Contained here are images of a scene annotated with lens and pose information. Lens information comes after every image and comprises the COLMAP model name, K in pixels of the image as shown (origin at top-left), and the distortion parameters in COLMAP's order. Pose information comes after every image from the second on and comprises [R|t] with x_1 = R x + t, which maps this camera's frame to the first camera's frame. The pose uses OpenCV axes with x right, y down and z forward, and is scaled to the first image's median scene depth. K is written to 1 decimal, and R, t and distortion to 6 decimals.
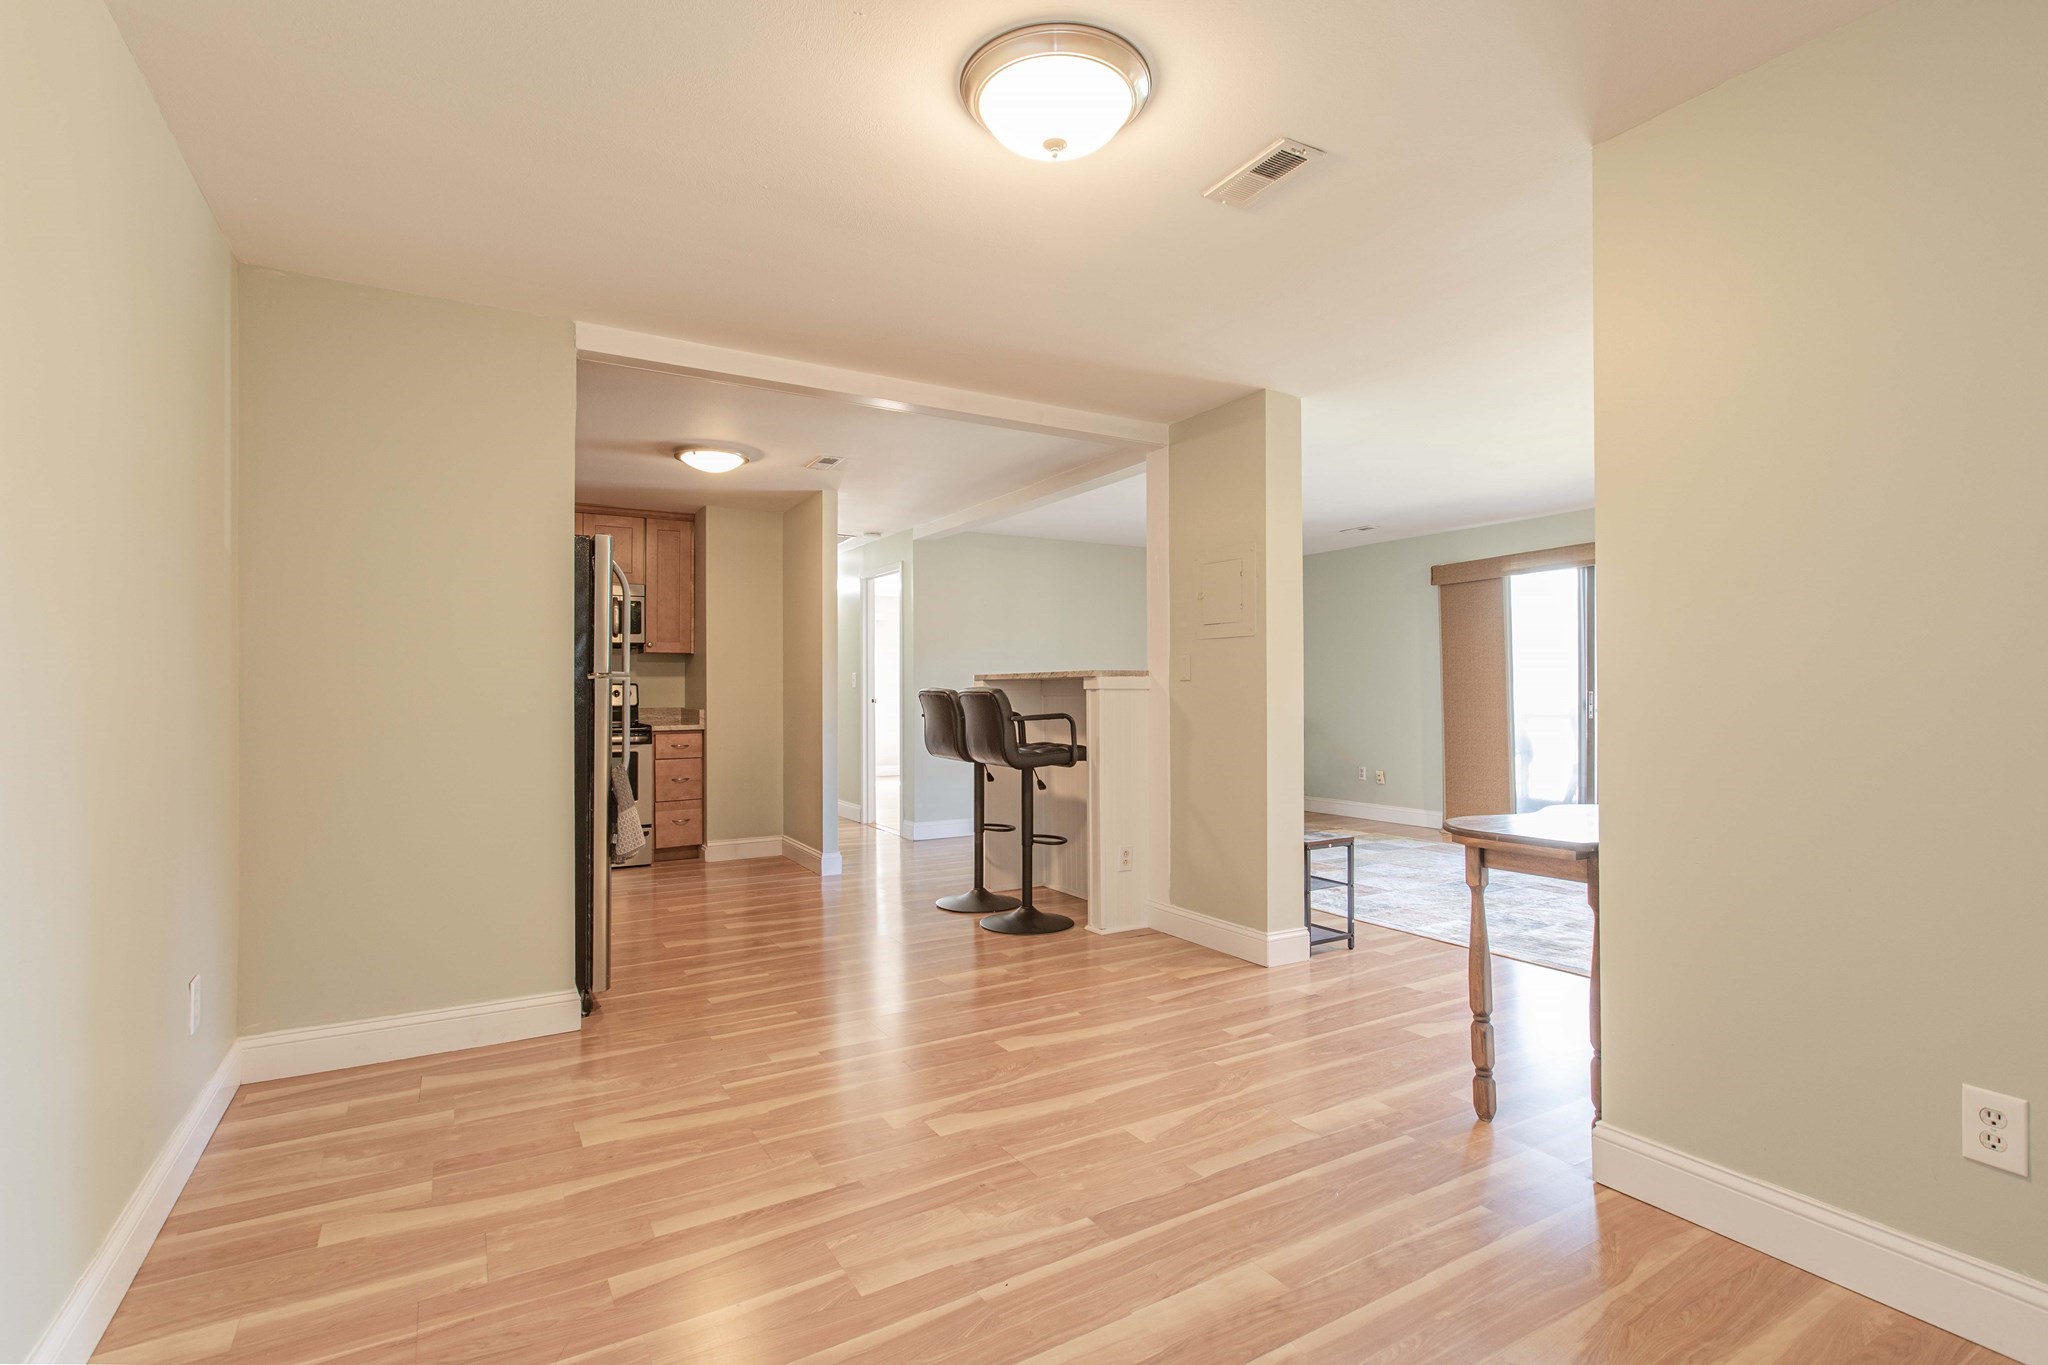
lens RADIAL K [[934.3, 0, 998.3], [0, 934.3, 700.0], [0, 0, 1]] dist [0.006845, -0.001820]
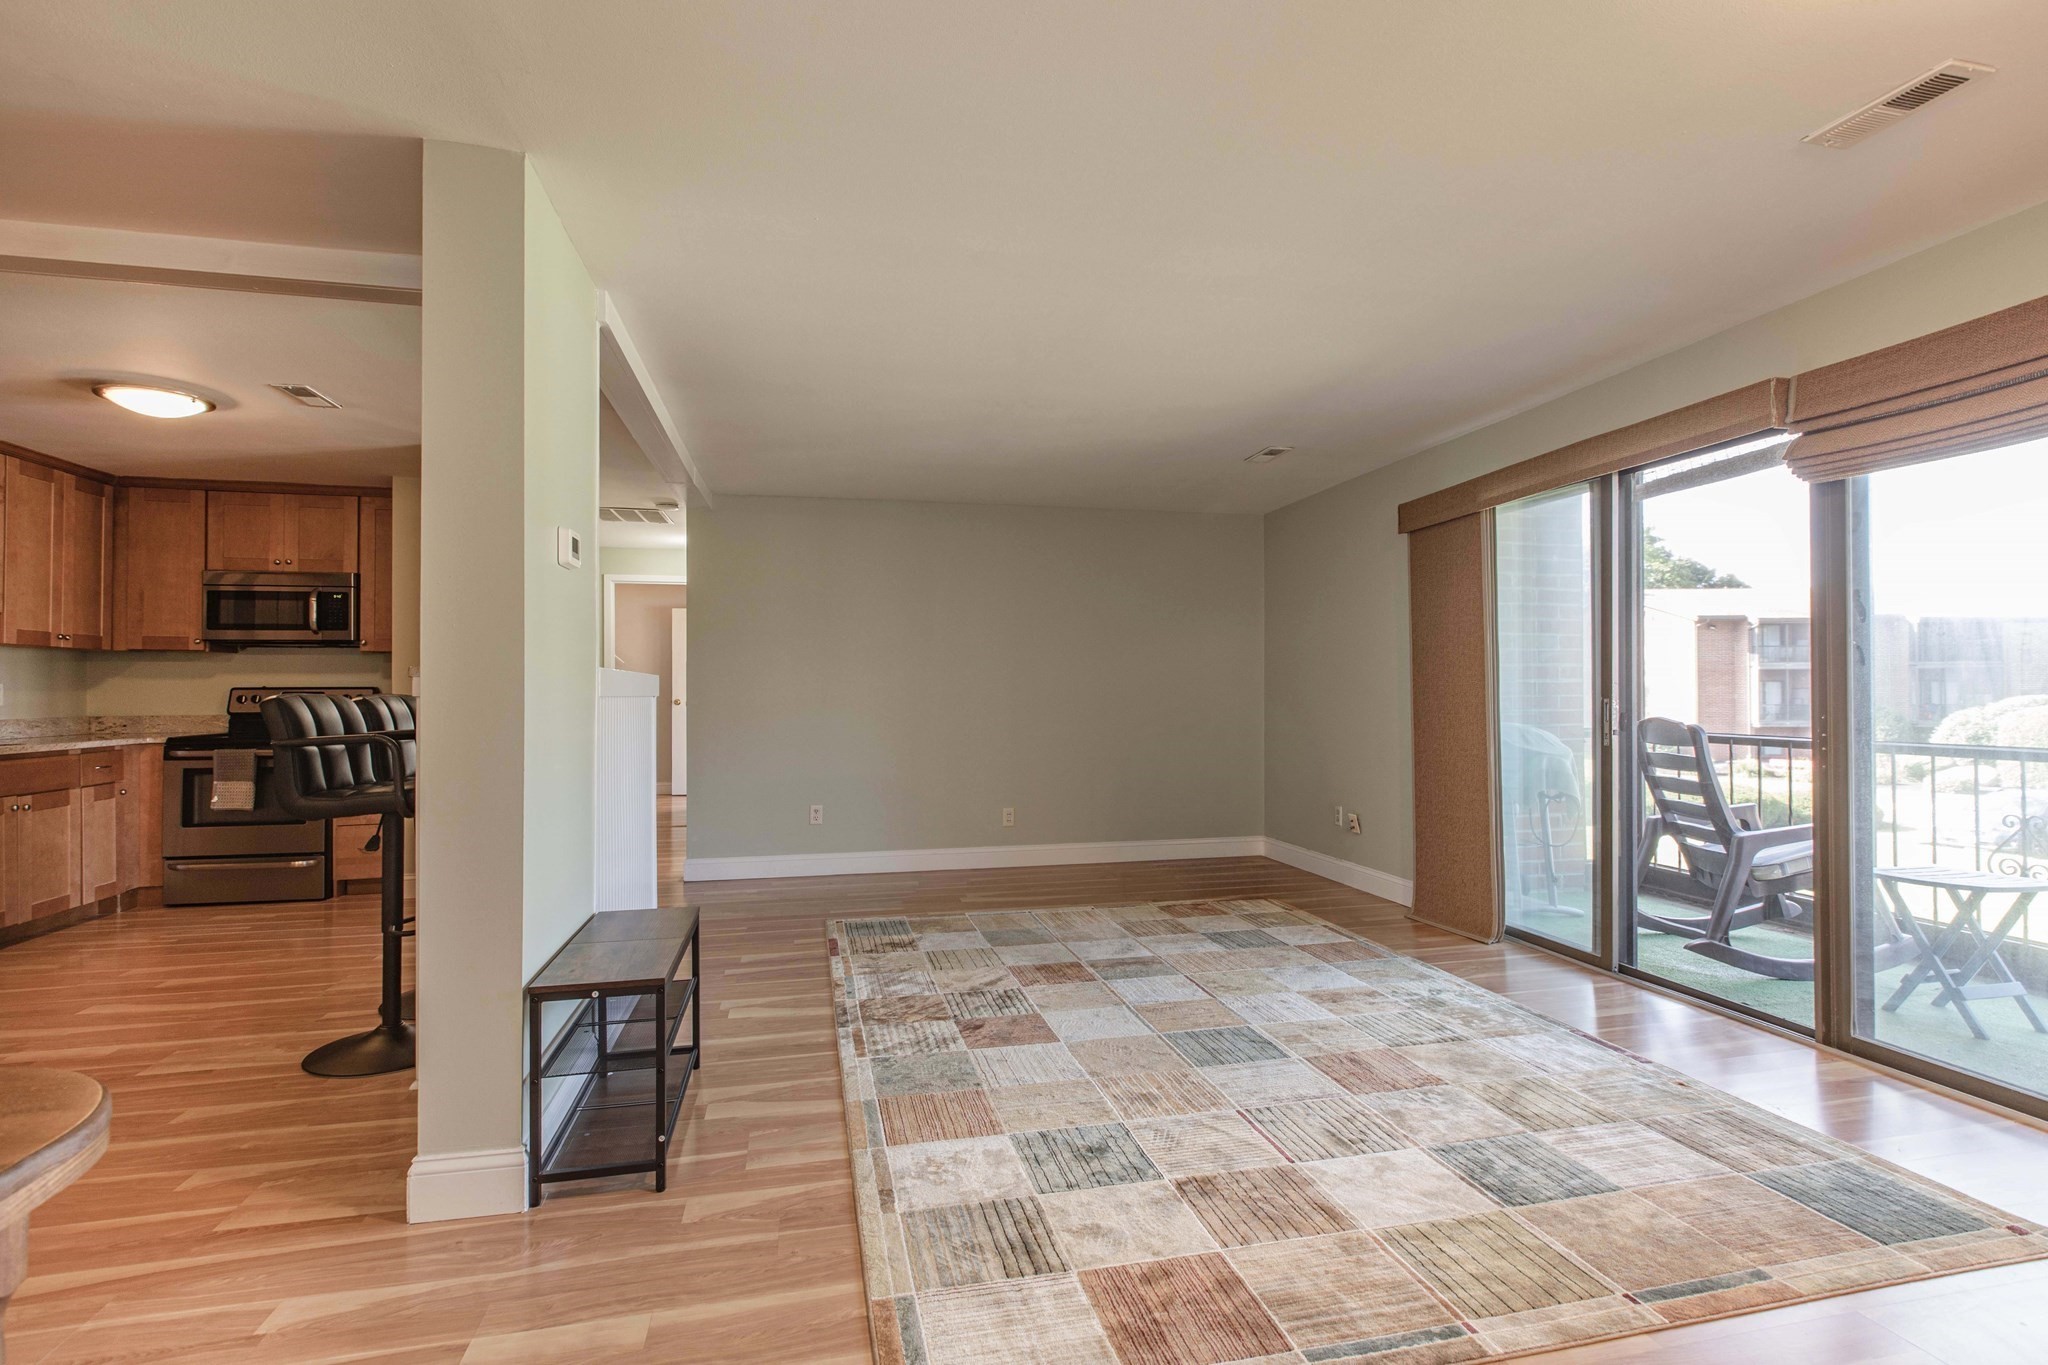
lens RADIAL K [[934.3, 0, 993.3], [0, 934.3, 686.0], [0, 0, 1]] dist [0.006845, -0.001820]
pose [[0.958323, -0.002644, -0.285673, 0.655625], [-0.002380, 0.999849, -0.017237, -0.007647], [0.285676, 0.017199, 0.958172, 0.506339]]
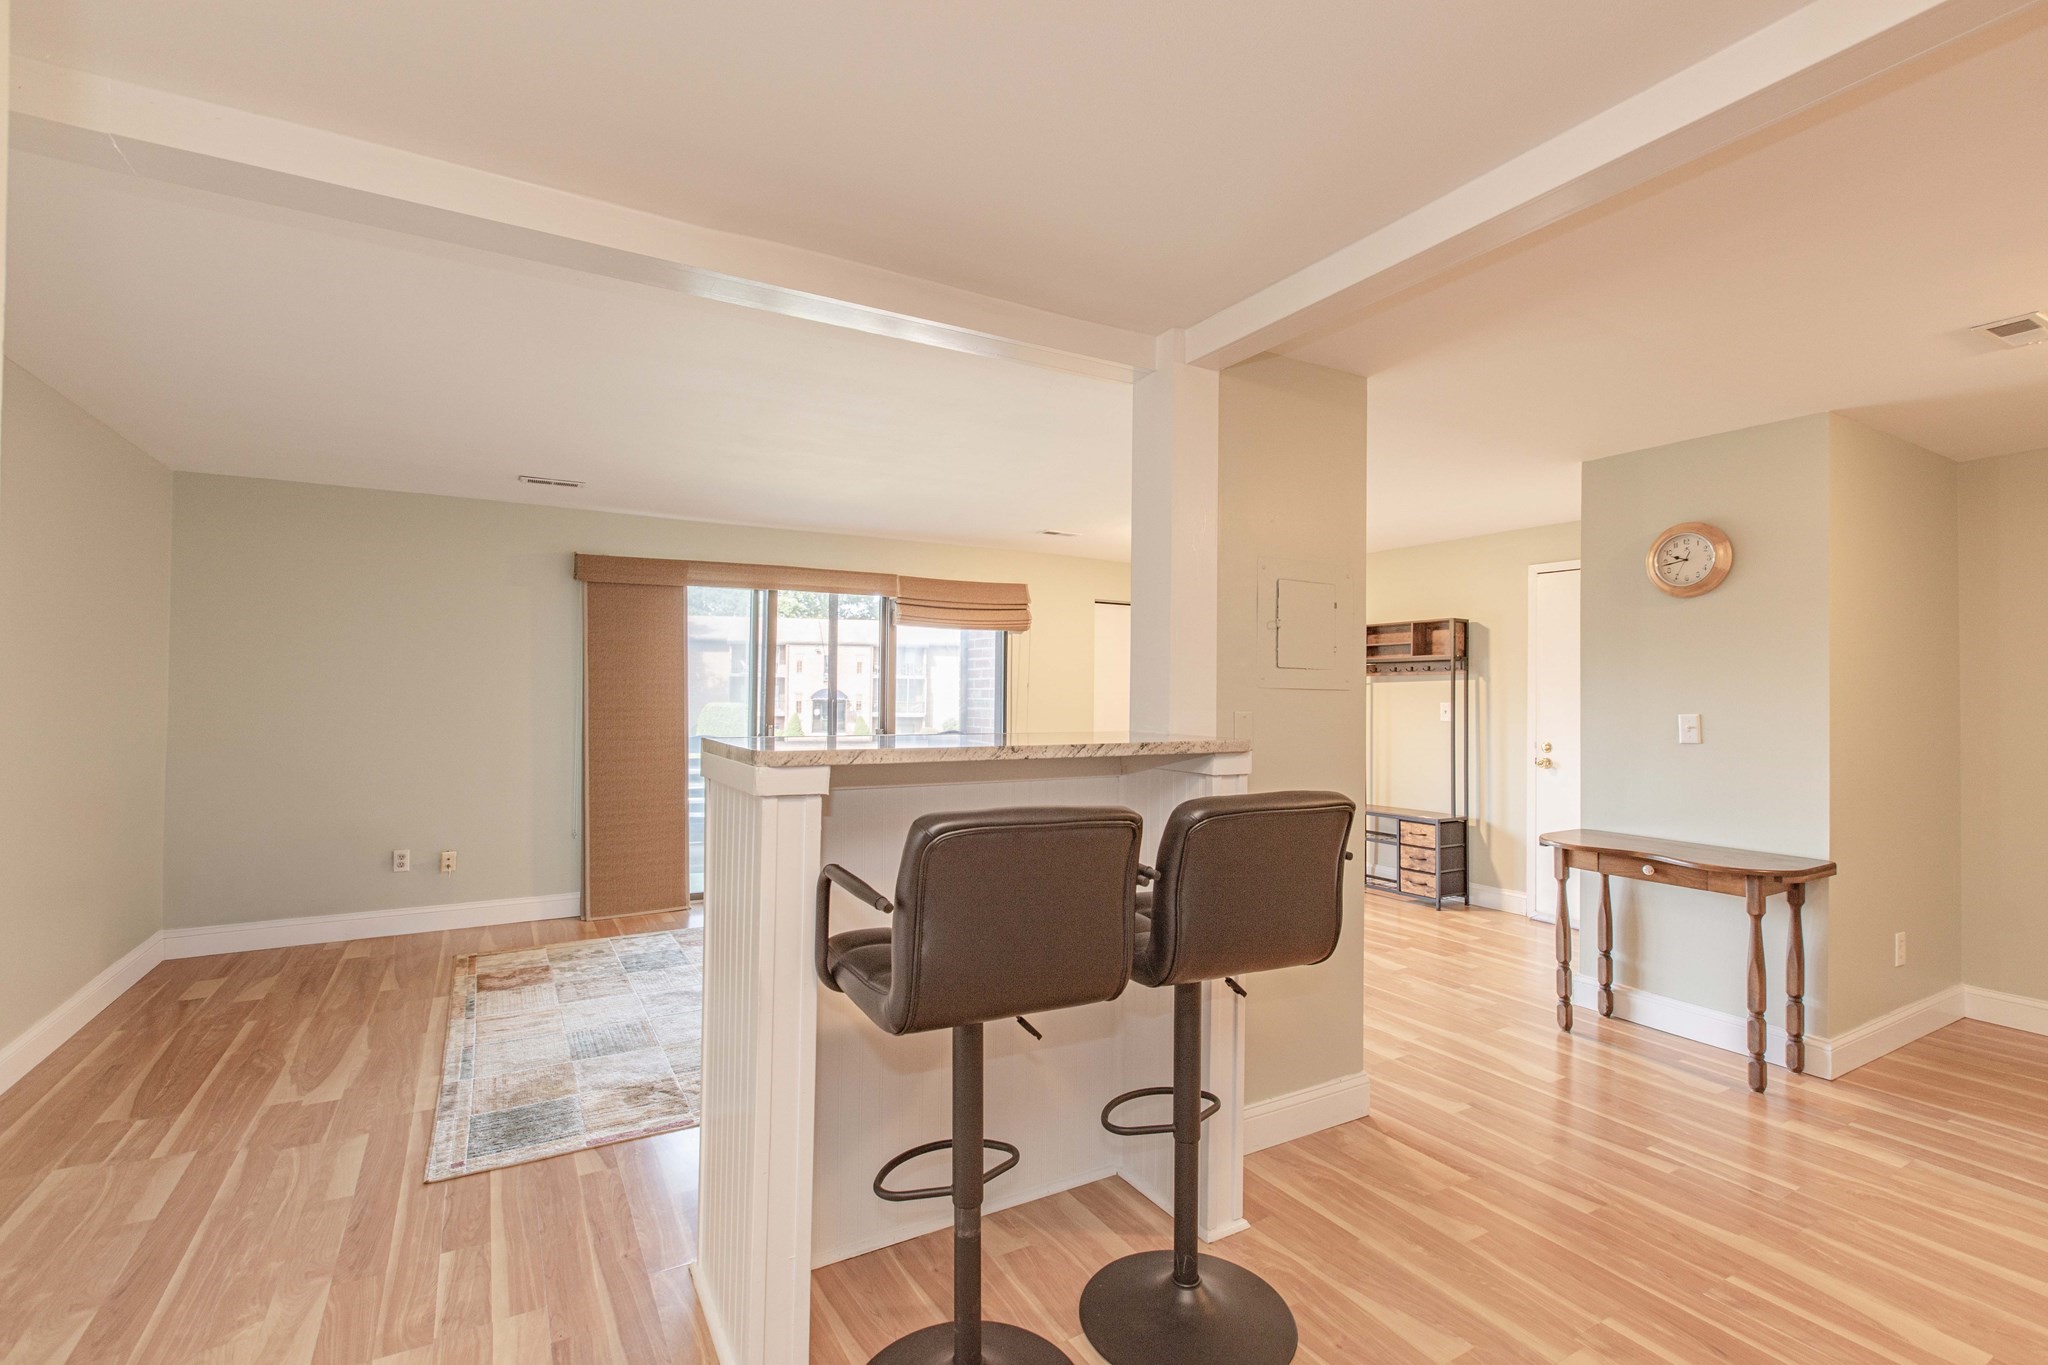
lens RADIAL K [[934.3, 0, 1017.7], [0, 934.3, 682.7], [0, 0, 1]] dist [0.006845, -0.001820]
pose [[-0.015271, 0.014801, 0.999774, -0.432902], [-0.003692, 0.999883, -0.014859, -0.055790], [-0.999877, -0.003918, -0.015214, 1.136808]]
